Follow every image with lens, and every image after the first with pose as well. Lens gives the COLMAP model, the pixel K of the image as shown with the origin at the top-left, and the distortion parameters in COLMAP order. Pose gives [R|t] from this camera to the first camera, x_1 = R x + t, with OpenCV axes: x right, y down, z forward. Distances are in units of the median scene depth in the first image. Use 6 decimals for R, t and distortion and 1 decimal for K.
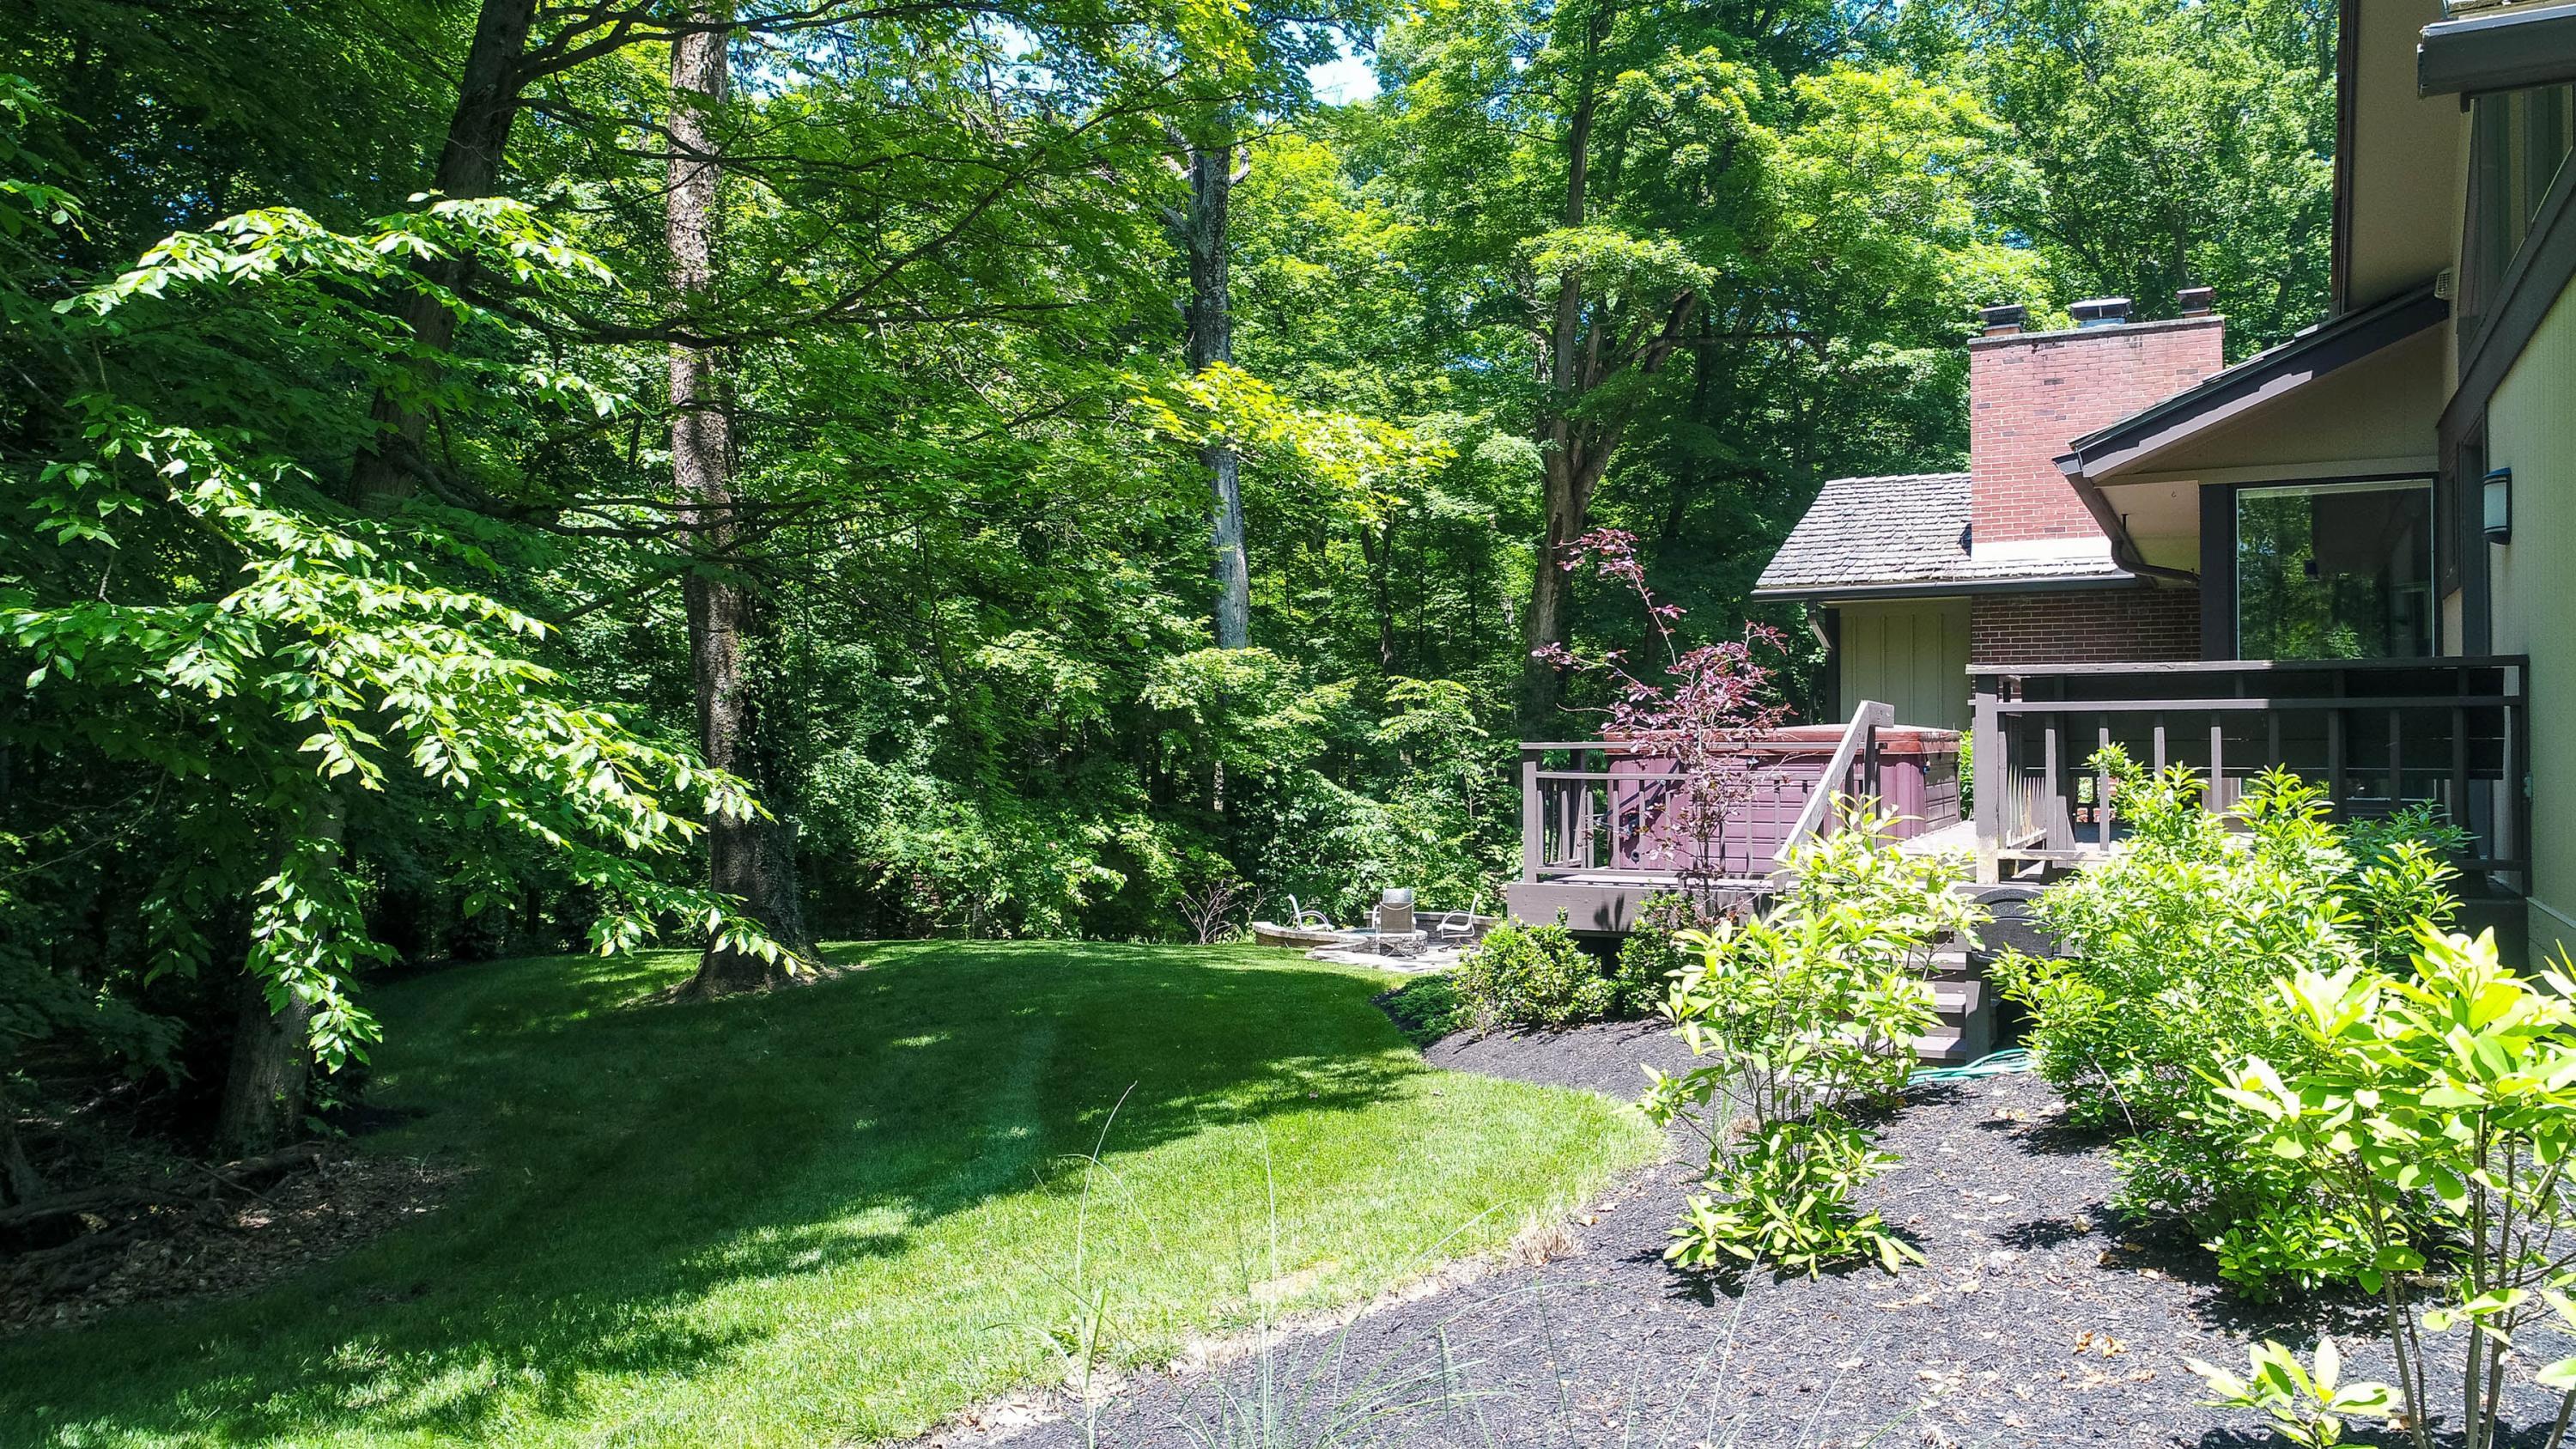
lens RADIAL K [[1813.3, 0, 1347.3], [0, 1813.3, 724.5], [0, 0, 1]] dist [0.000058, -0.000324]
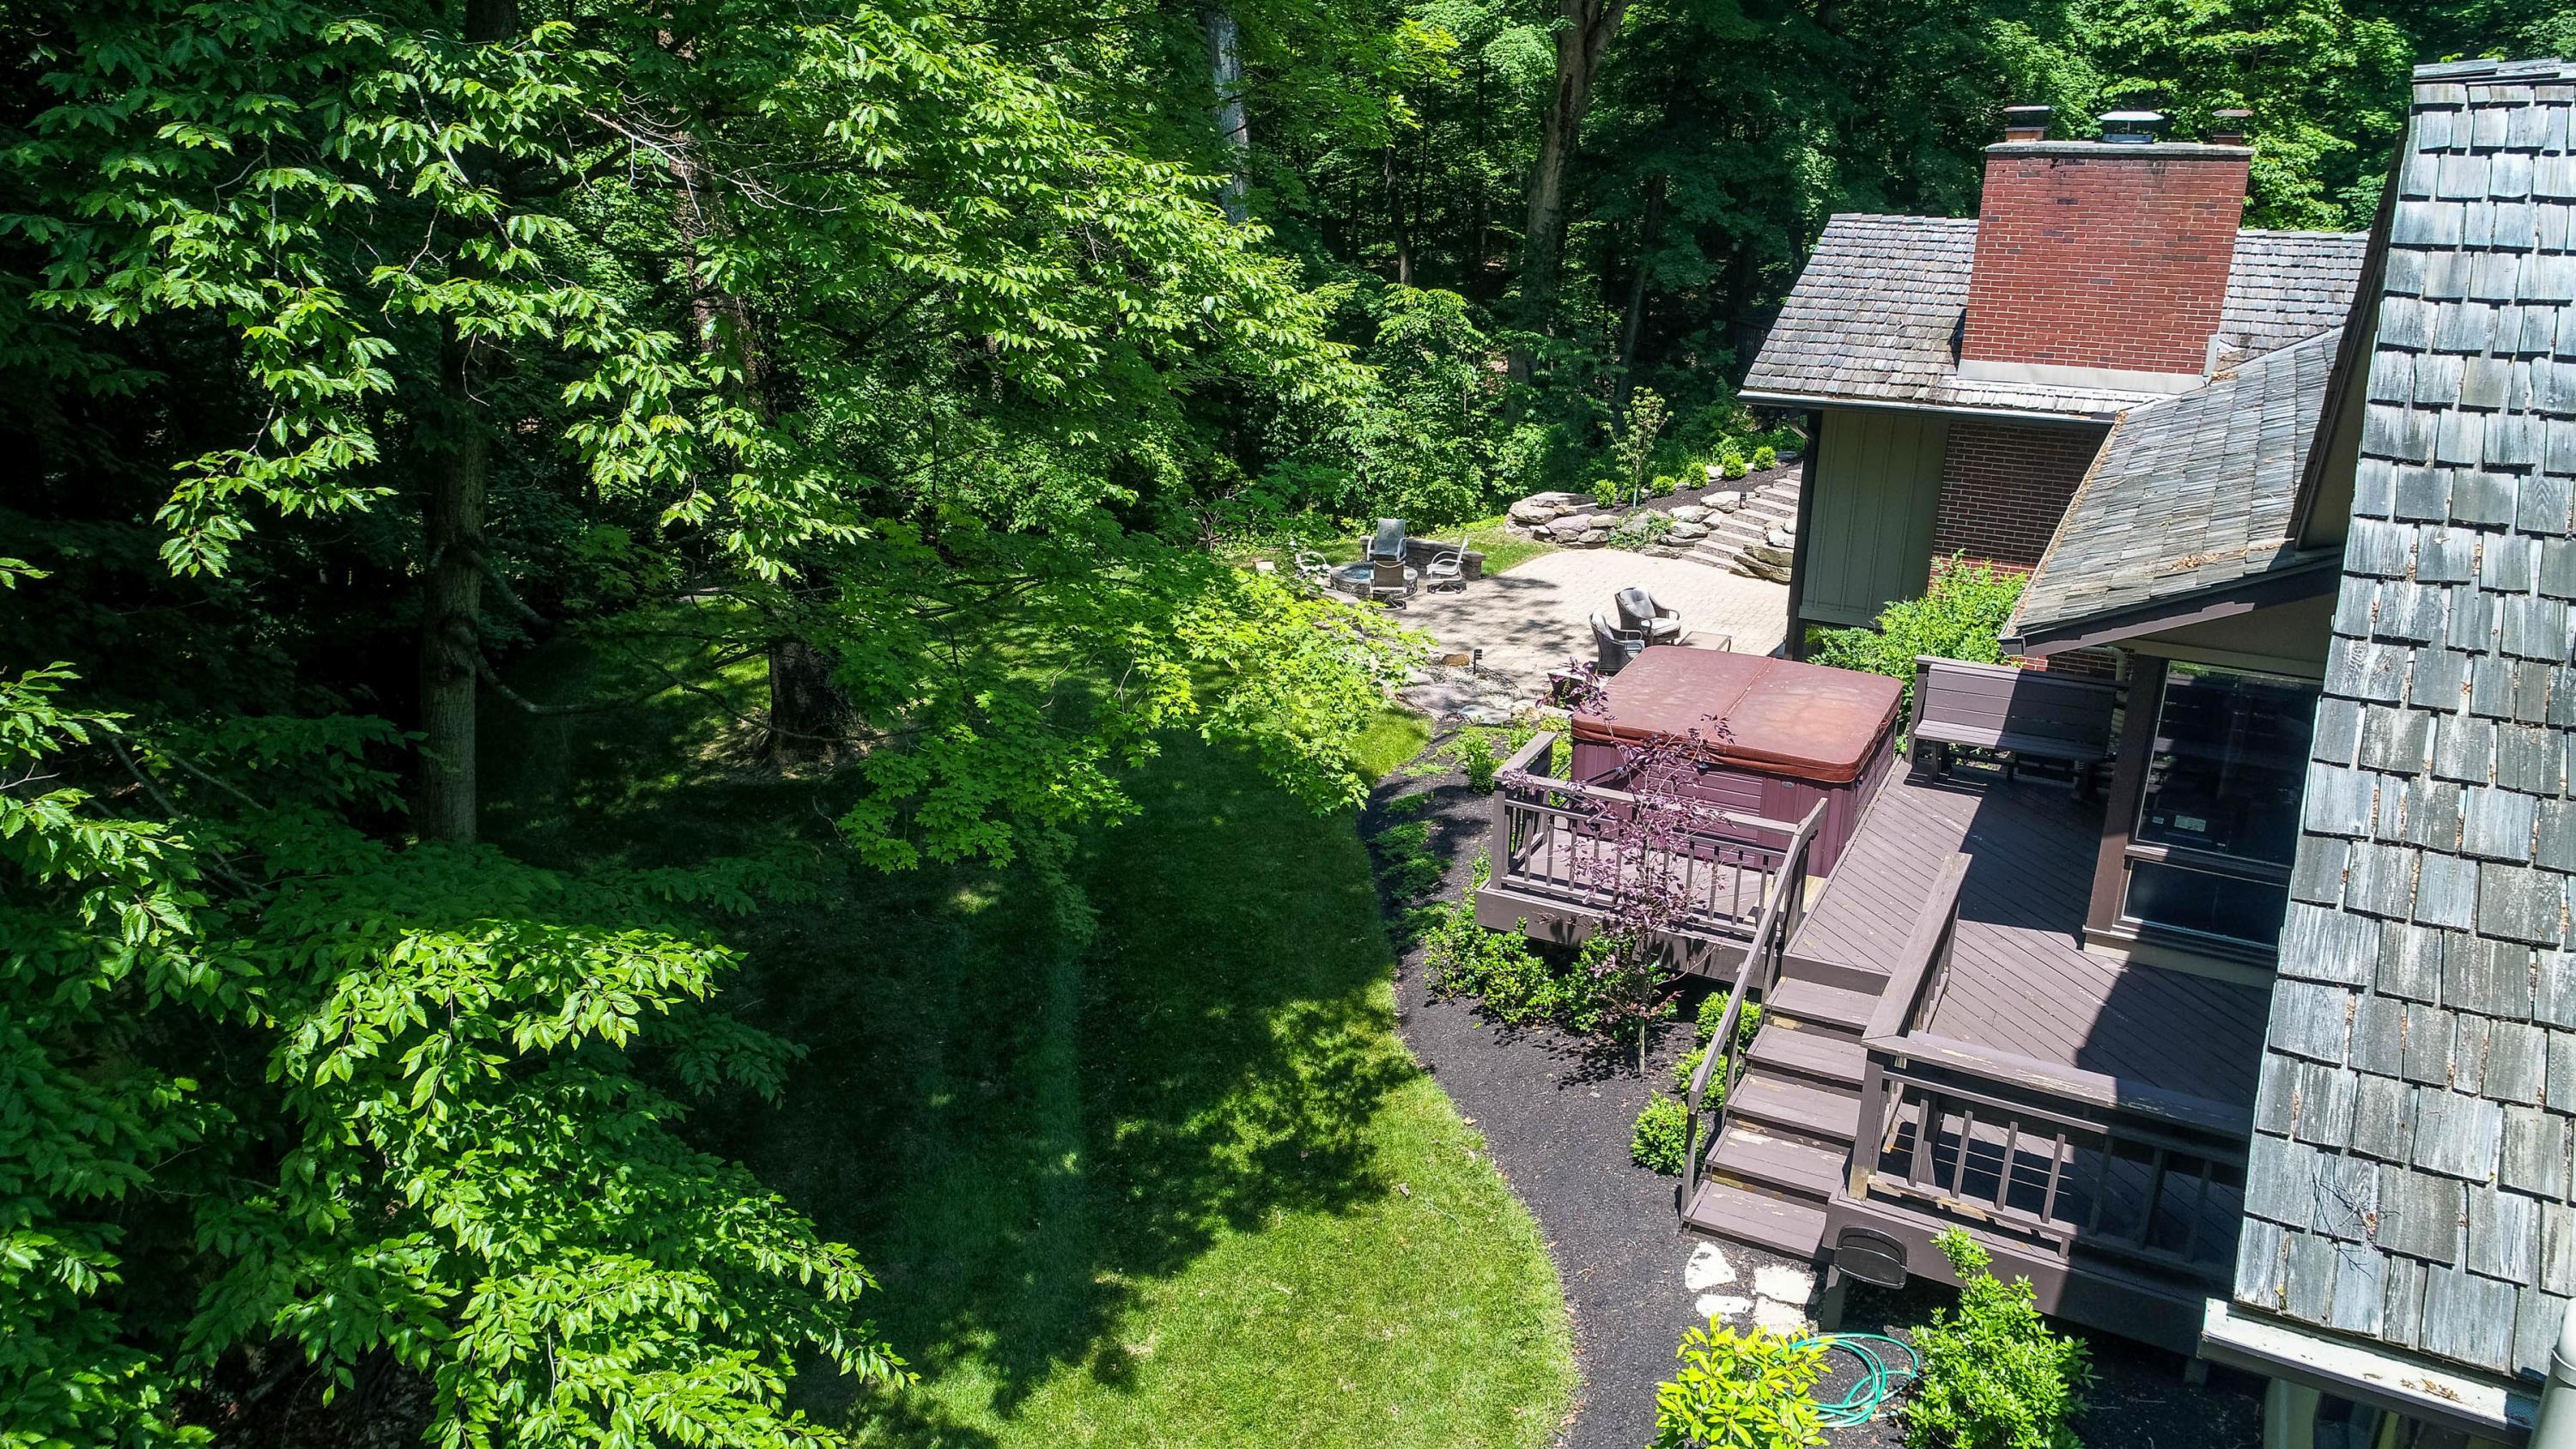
lens RADIAL K [[1725.4, 0, 1288.1], [0, 1725.4, 737.5], [0, 0, 1]] dist [0.001248, 0.001508]
pose [[0.999386, 0.012336, -0.032782, 0.002417], [0.000863, 0.926973, 0.375128, -0.251829], [0.035015, -0.374926, 0.926393, 0.011124]]
